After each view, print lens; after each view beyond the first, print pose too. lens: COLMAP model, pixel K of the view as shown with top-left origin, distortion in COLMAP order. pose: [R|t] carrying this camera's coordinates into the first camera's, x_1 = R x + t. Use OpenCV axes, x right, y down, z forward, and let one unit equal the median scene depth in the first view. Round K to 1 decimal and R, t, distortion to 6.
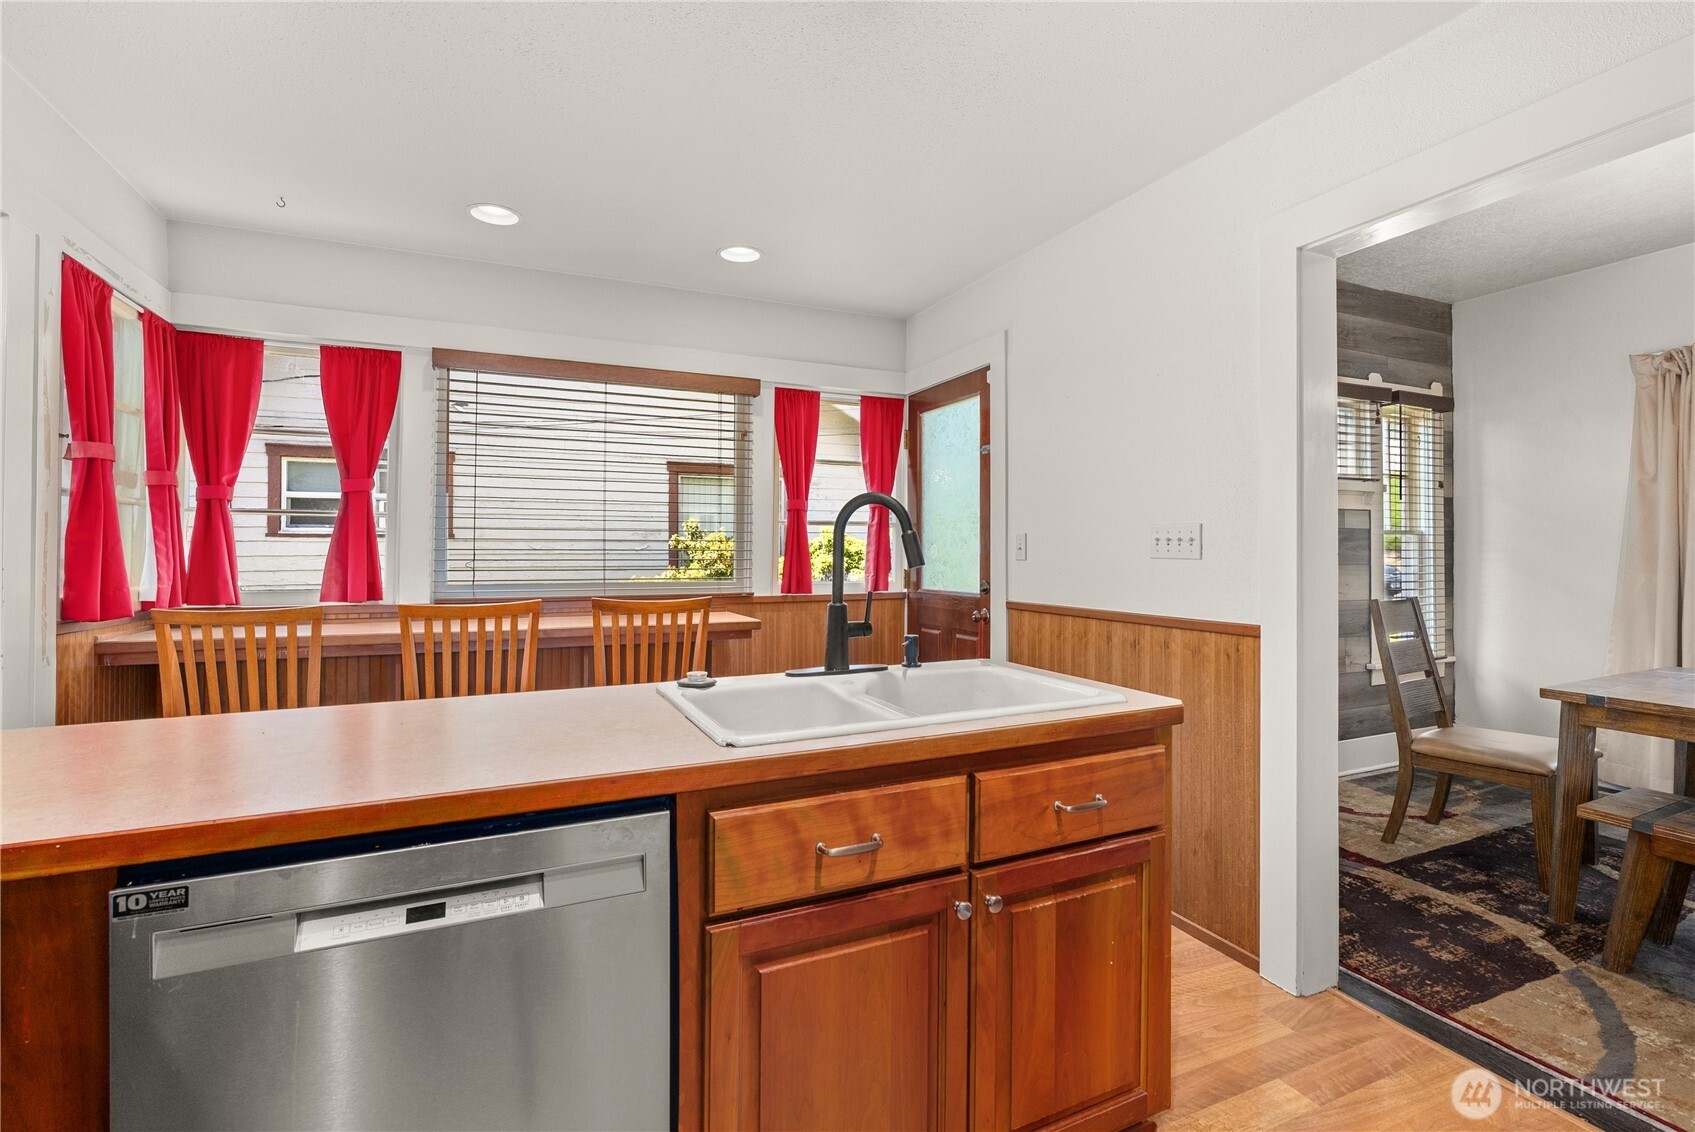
lens RADIAL K [[773.2, 0, 852.7], [0, 773.2, 556.1], [0, 0, 1]] dist [-0.004970, 0.002055]
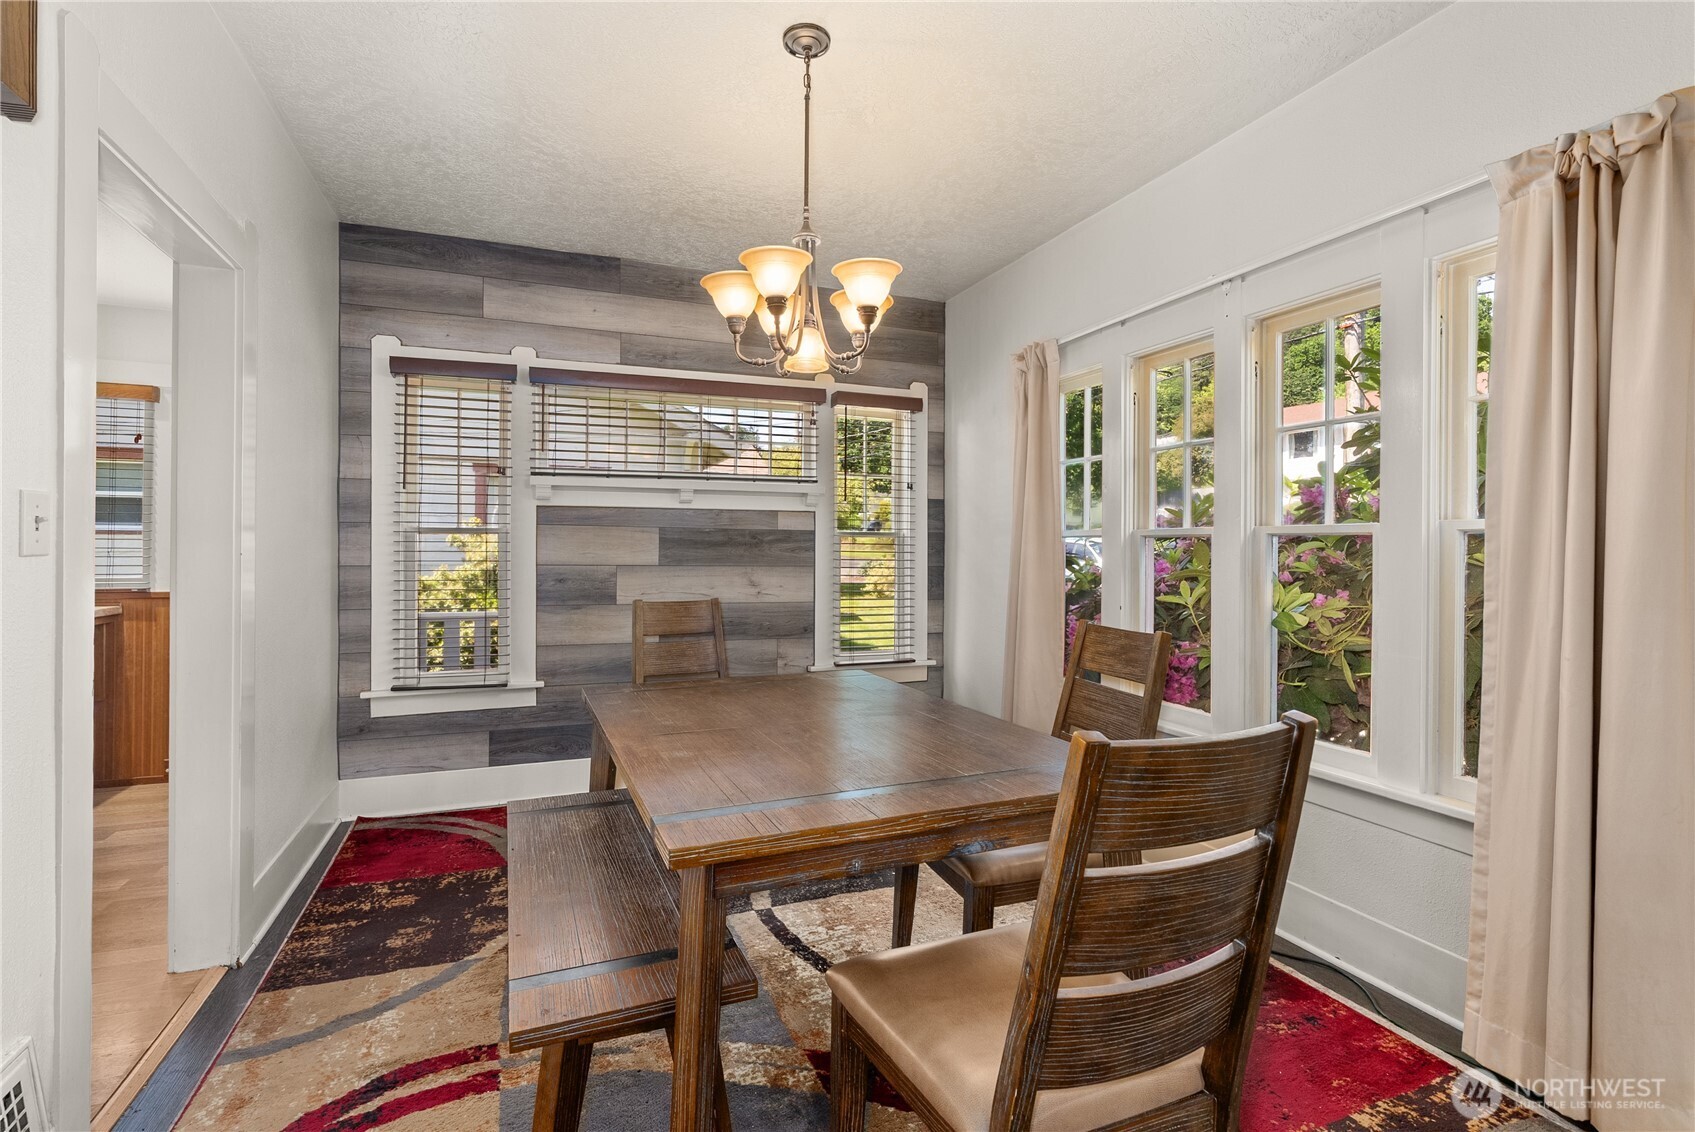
lens RADIAL K [[773.2, 0, 842.7], [0, 773.2, 573.9], [0, 0, 1]] dist [-0.004970, 0.002055]
pose [[0.998378, 0.005630, -0.056662, 0.726467], [-0.004624, 0.999830, 0.017857, 0.001955], [0.056753, -0.017566, 0.998234, 0.005901]]
